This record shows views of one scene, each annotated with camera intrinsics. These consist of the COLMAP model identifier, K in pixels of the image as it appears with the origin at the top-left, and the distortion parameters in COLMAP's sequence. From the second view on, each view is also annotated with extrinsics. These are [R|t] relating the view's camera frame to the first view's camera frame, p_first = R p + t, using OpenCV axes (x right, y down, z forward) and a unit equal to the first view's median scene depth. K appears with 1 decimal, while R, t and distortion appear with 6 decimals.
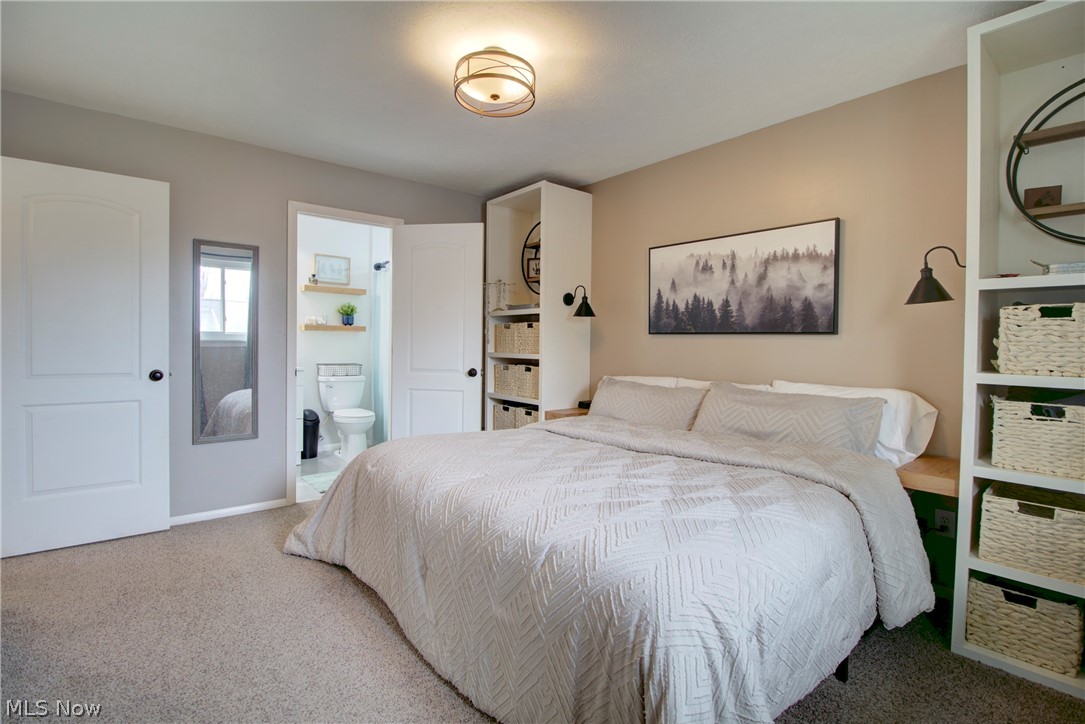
lens RADIAL K [[507.9, 0, 540.2], [0, 507.9, 348.5], [0, 0, 1]] dist [0.002027, -0.014855]
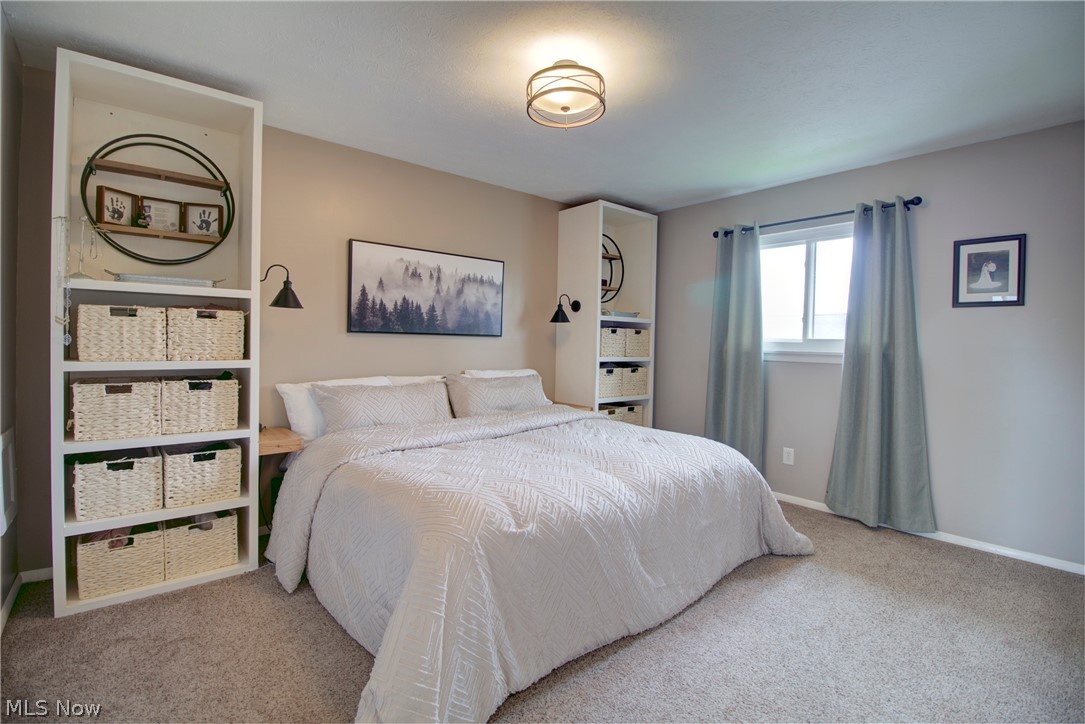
lens RADIAL K [[498.3, 0, 538.2], [0, 498.3, 349.4], [0, 0, 1]] dist [-0.002933, -0.012774]
pose [[-0.016717, -0.030766, 0.999387, -0.784335], [-0.005026, 0.999516, 0.030686, -0.030465], [-0.999848, -0.004510, -0.016864, 0.760687]]
